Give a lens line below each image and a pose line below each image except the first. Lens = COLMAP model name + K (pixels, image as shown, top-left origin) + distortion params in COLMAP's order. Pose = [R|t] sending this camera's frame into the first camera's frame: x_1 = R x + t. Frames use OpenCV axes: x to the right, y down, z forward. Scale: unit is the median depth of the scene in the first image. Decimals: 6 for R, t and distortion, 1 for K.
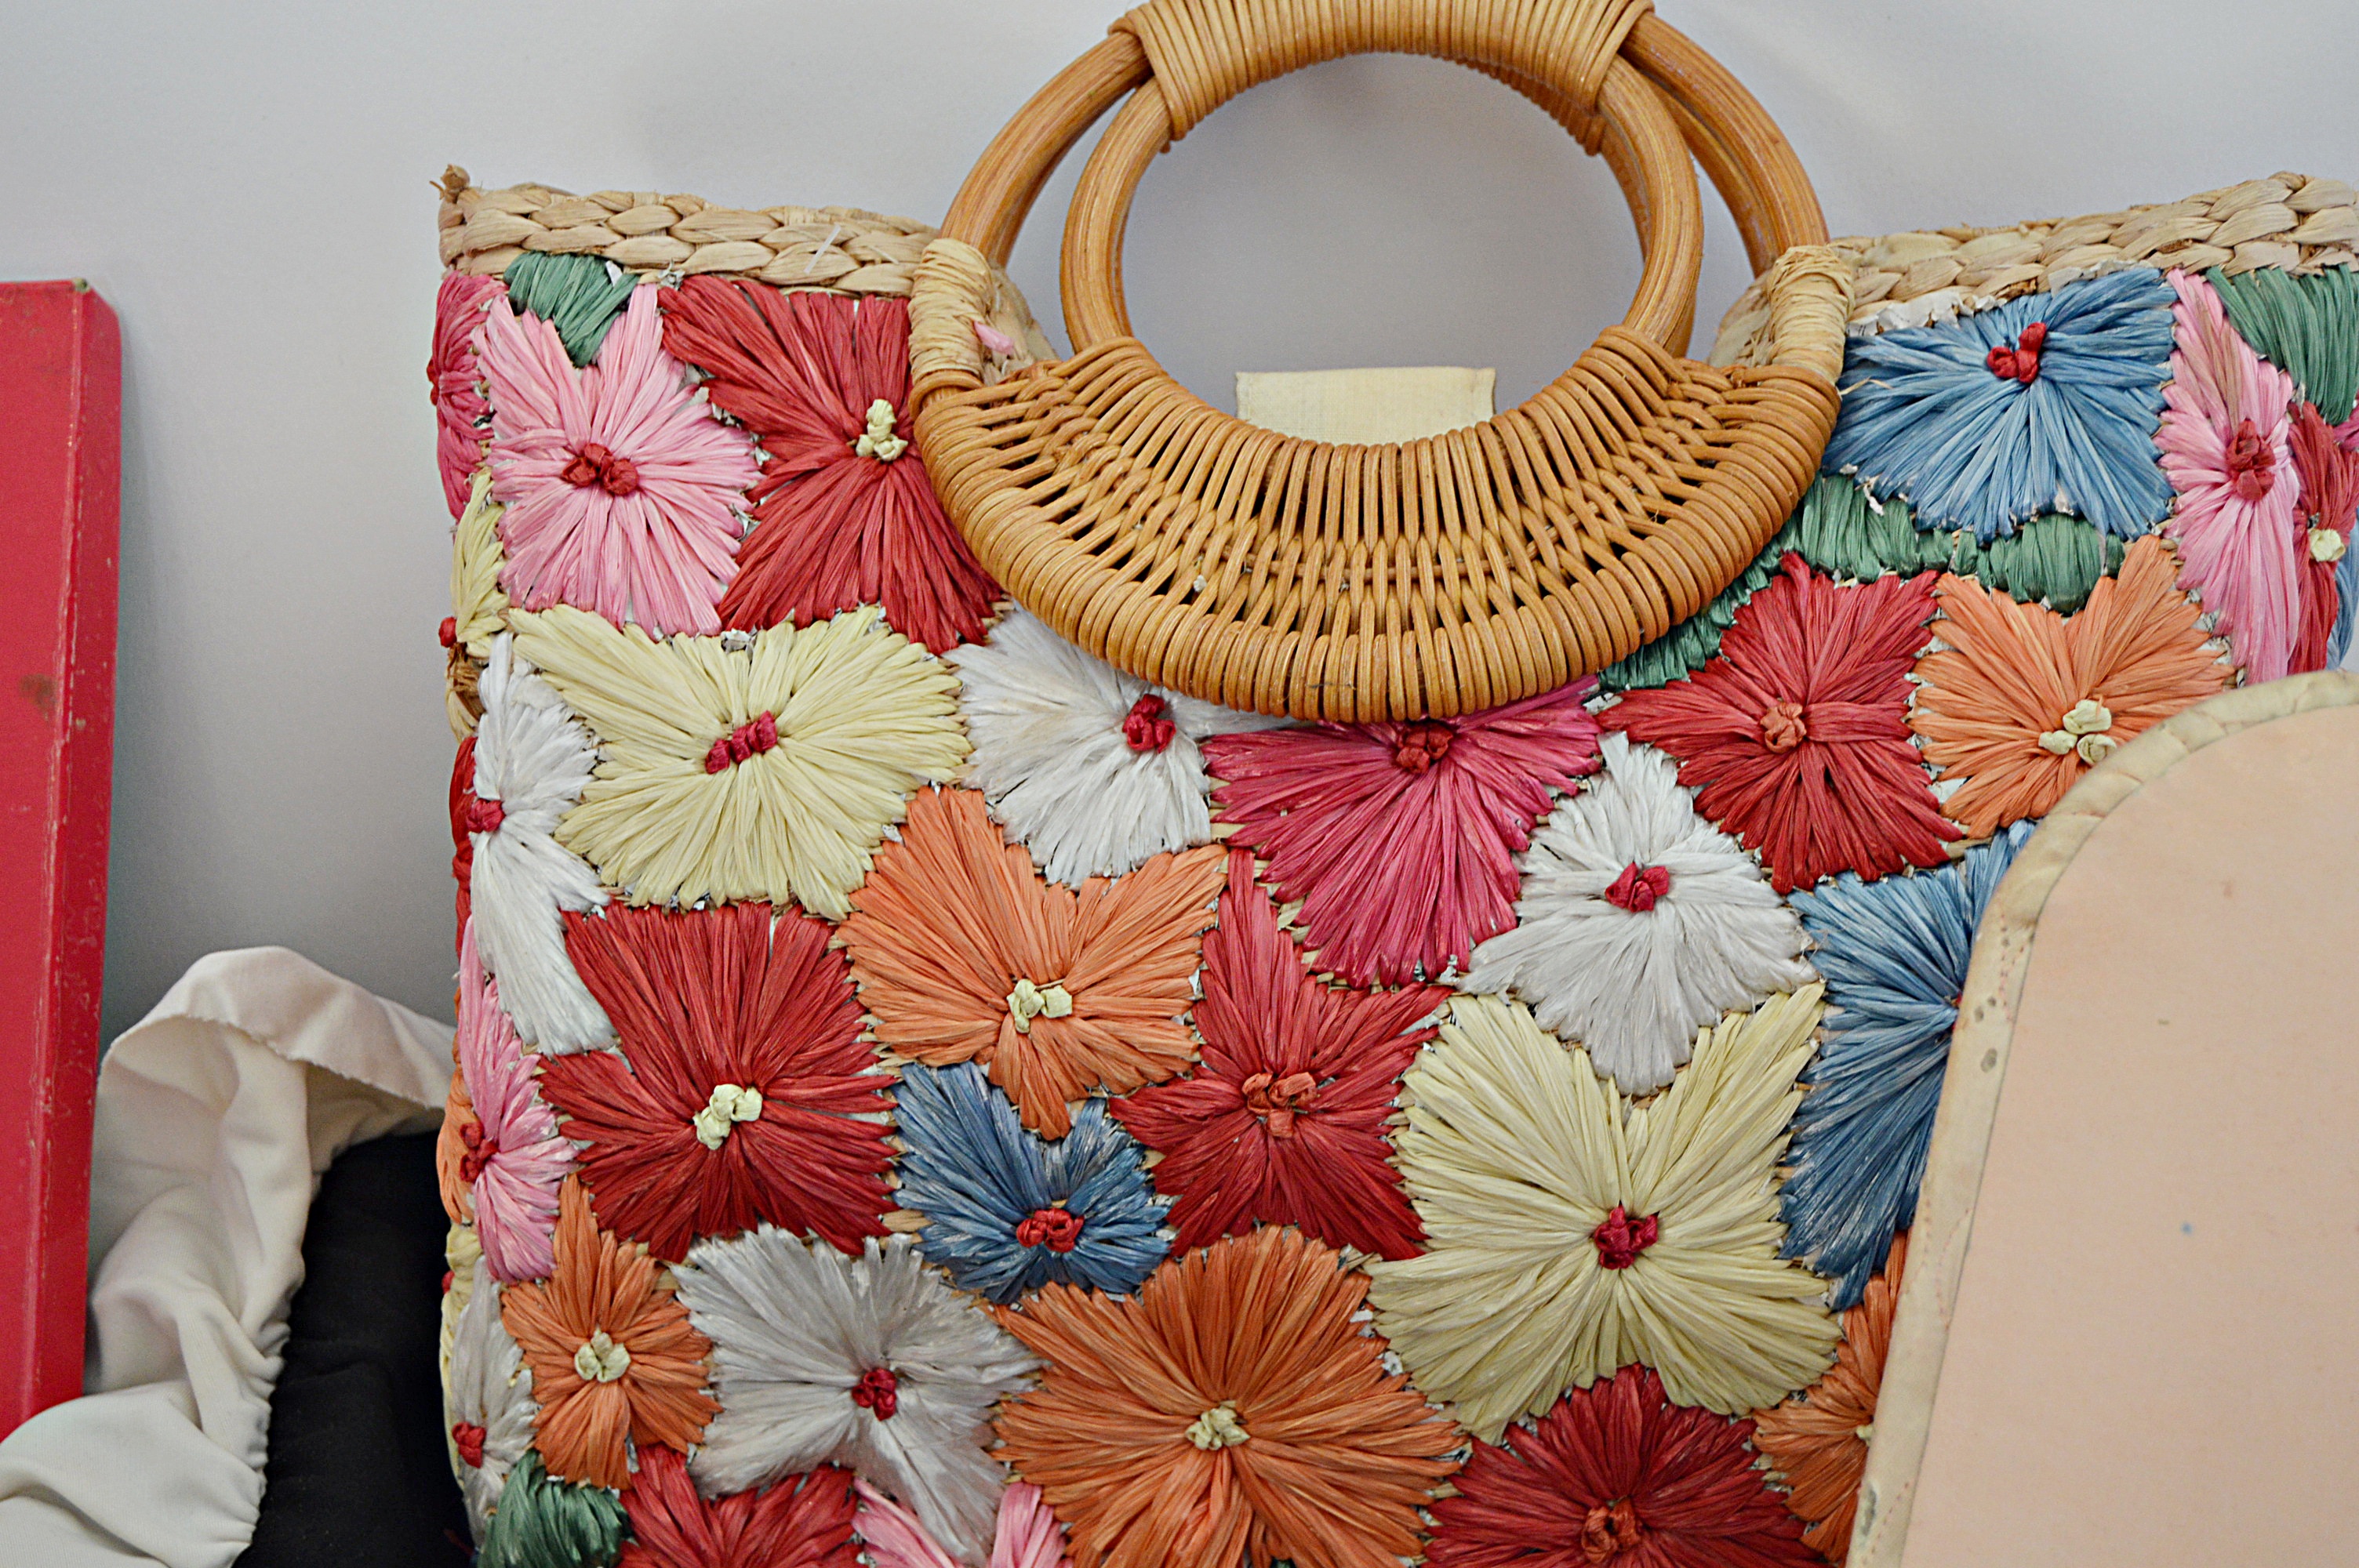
lens RADIAL K [[4612.2, 0, 1179.5], [0, 4612.2, 784.0], [0, 0, 1]] dist [-0.021467, -0.143549]
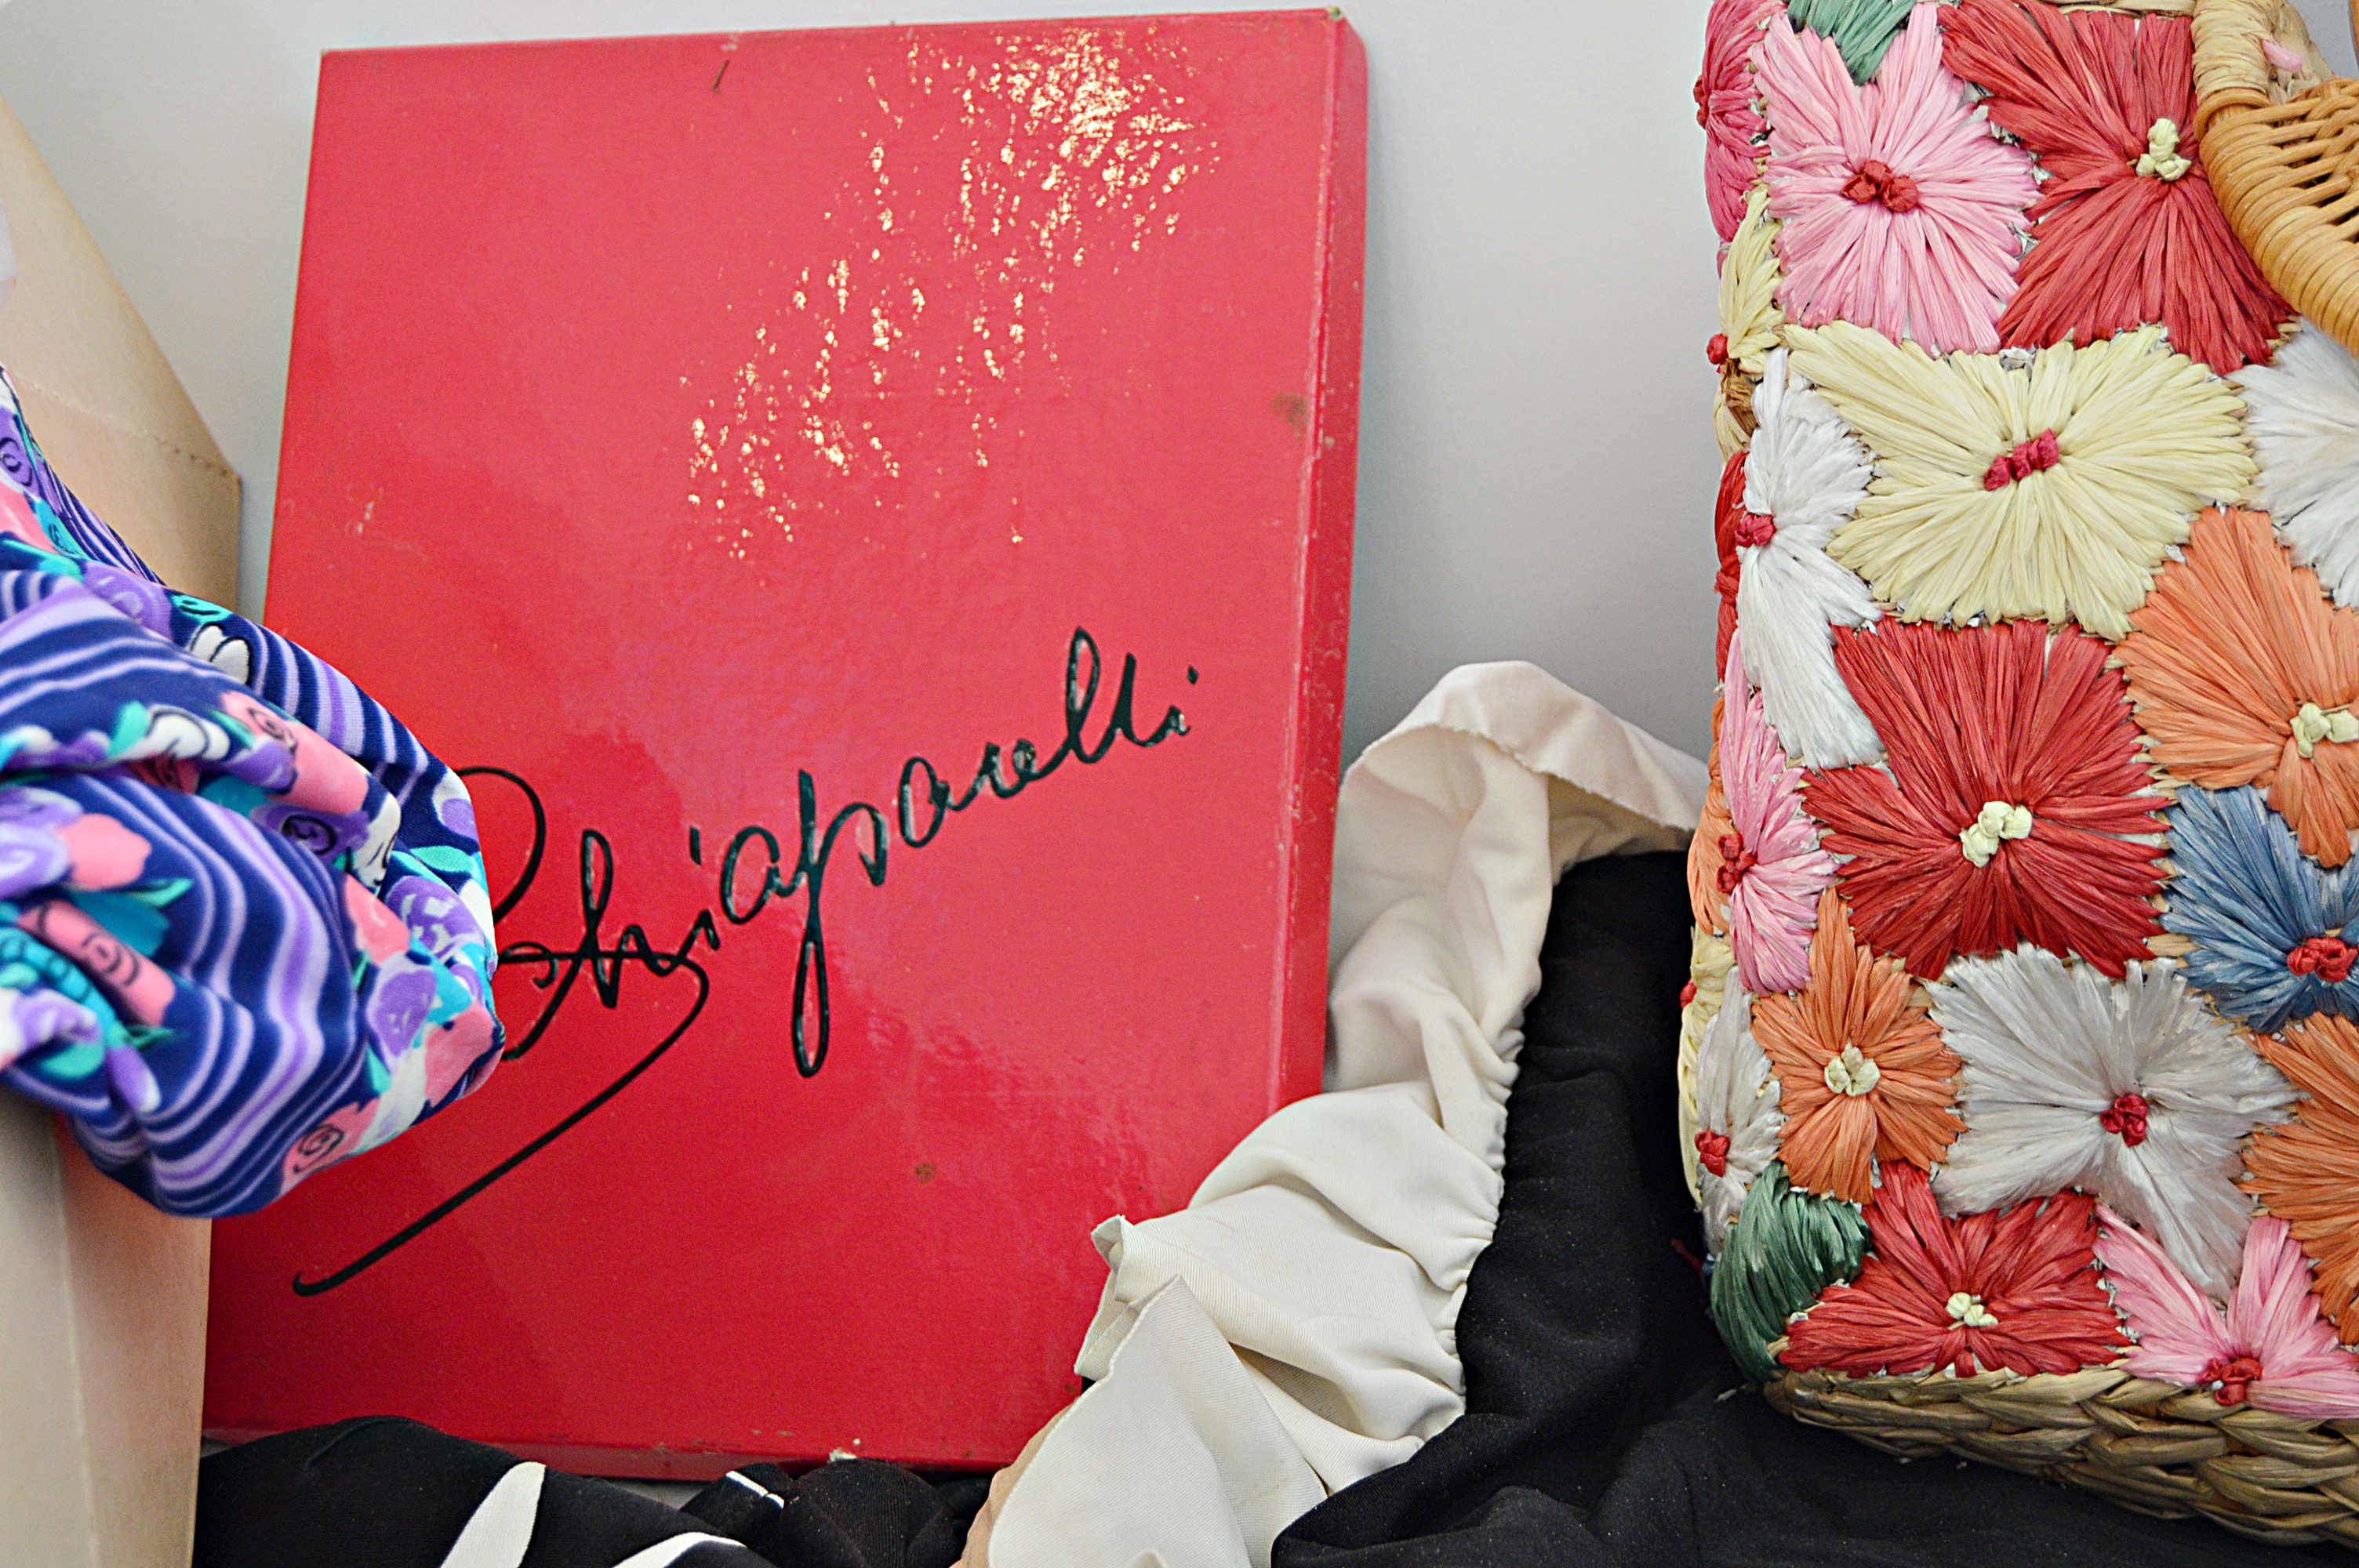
lens RADIAL K [[4612.2, 0, 1179.5], [0, 4612.2, 784.0], [0, 0, 1]] dist [-0.021467, -0.143549]
pose [[0.979037, 0.030635, -0.201364, -0.069079], [-0.022608, 0.998860, 0.042042, 0.022819], [0.202422, -0.036608, 0.978614, -0.014809]]
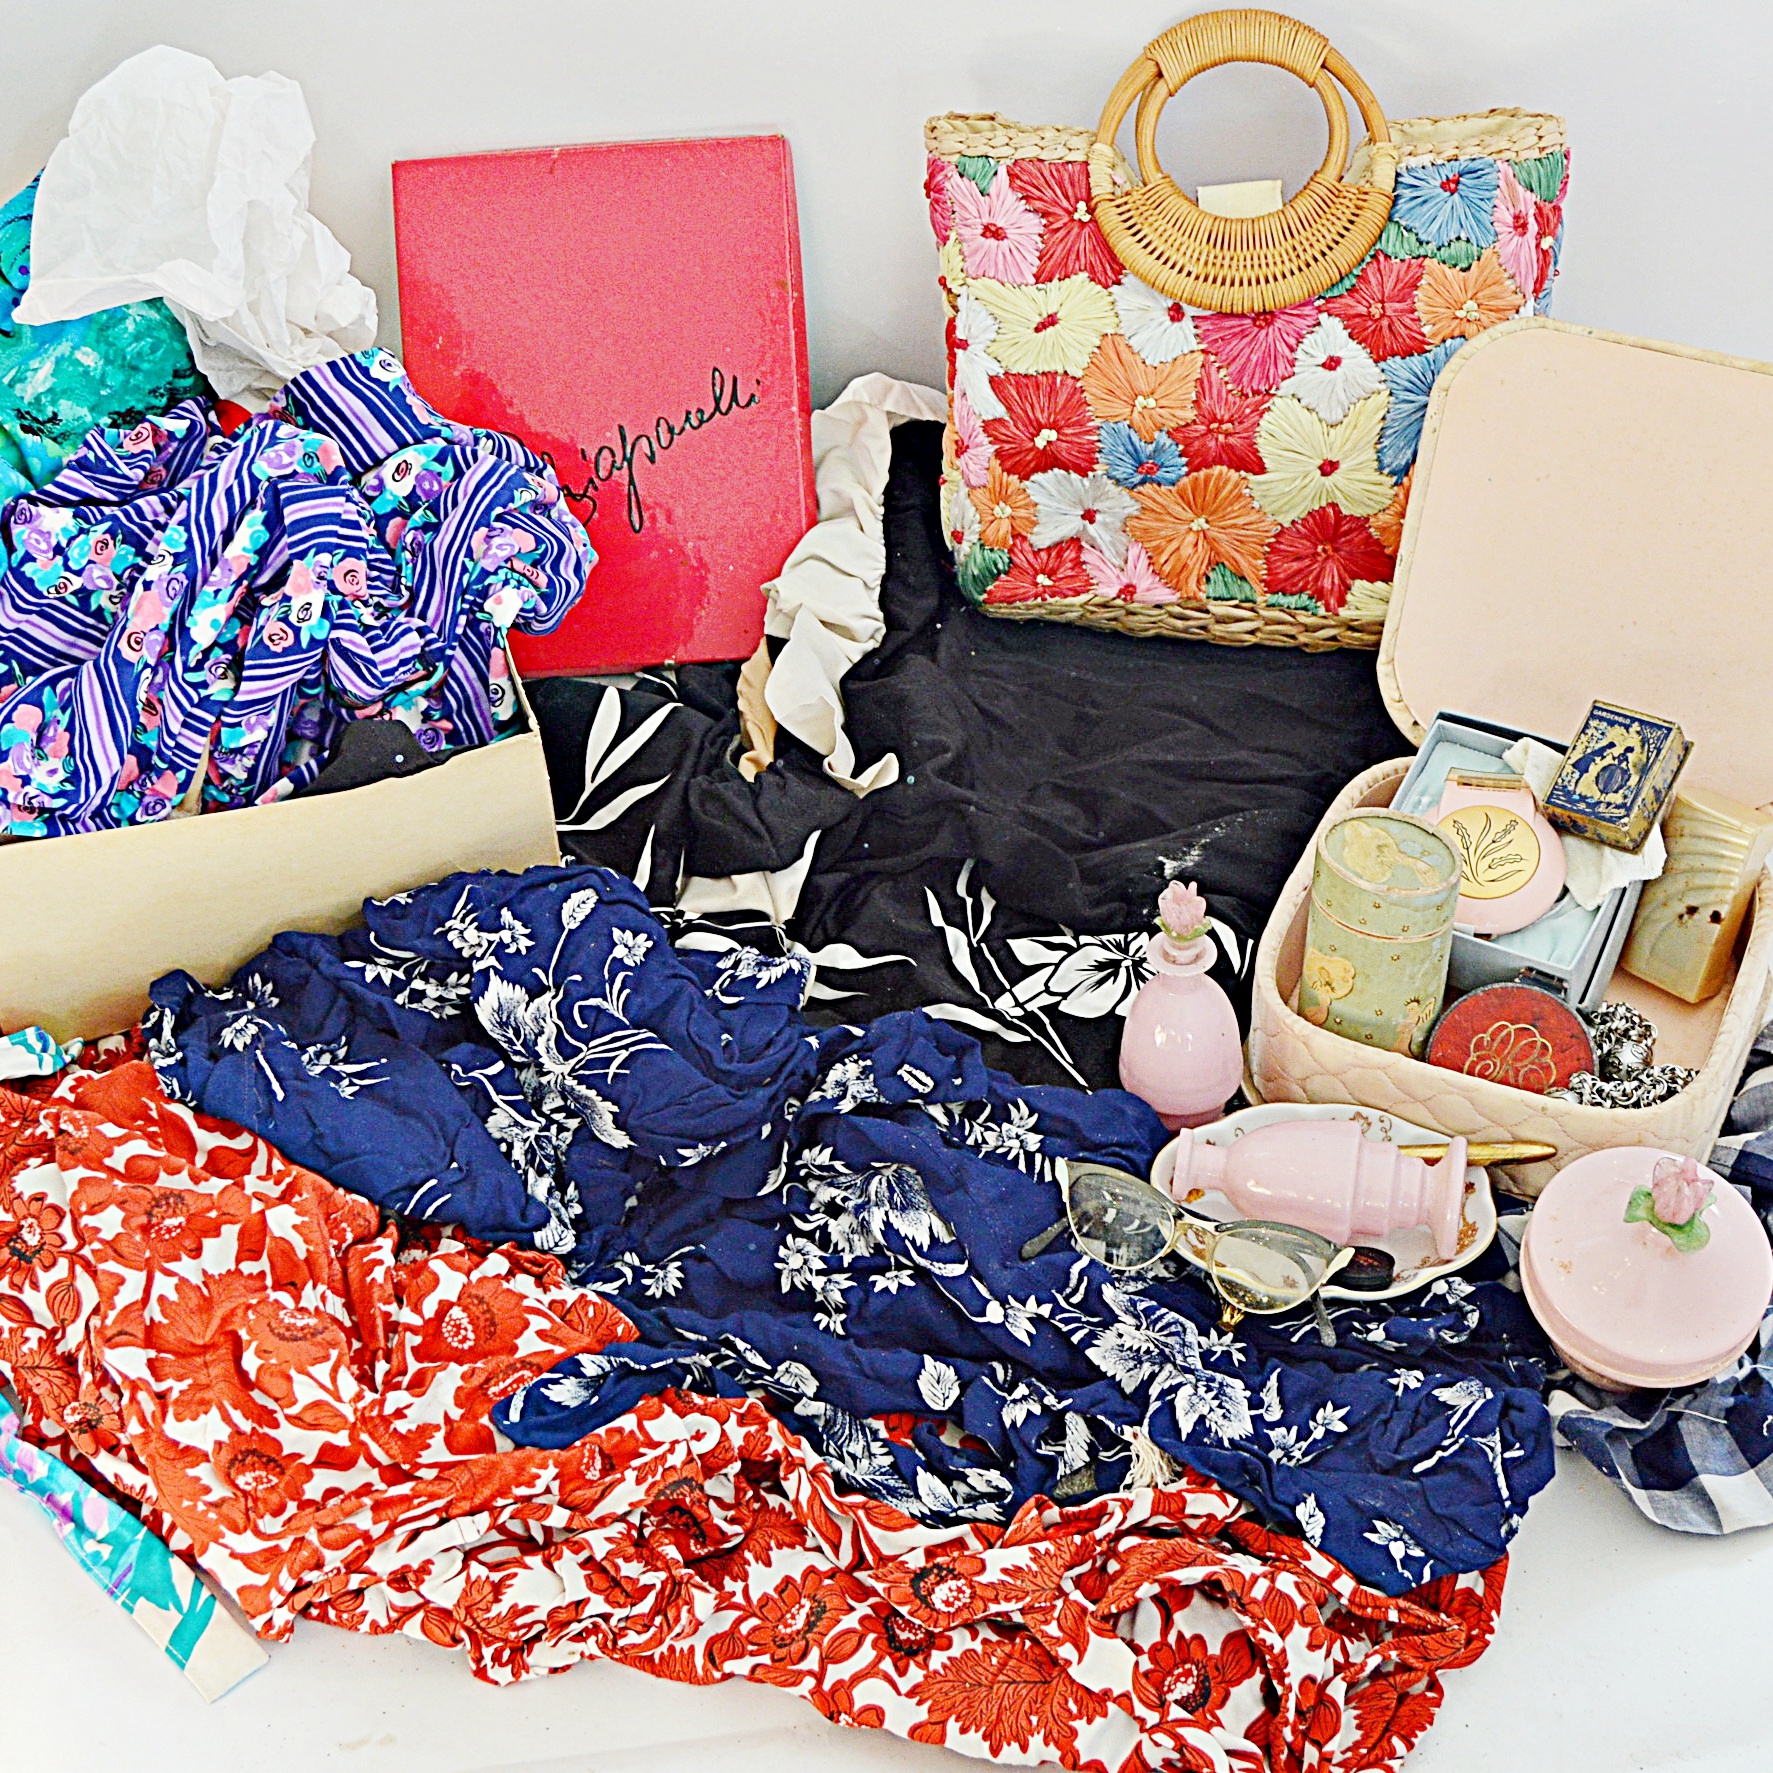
lens RADIAL K [[3689.6, 0, 886.5], [0, 3689.6, 886.5], [0, 0, 1]] dist [-0.060860, 0.160757]
pose [[0.998773, -0.045859, -0.018674, -0.171252], [0.049433, 0.945209, 0.322702, -0.453900], [0.002852, -0.323230, 0.946316, -1.480814]]
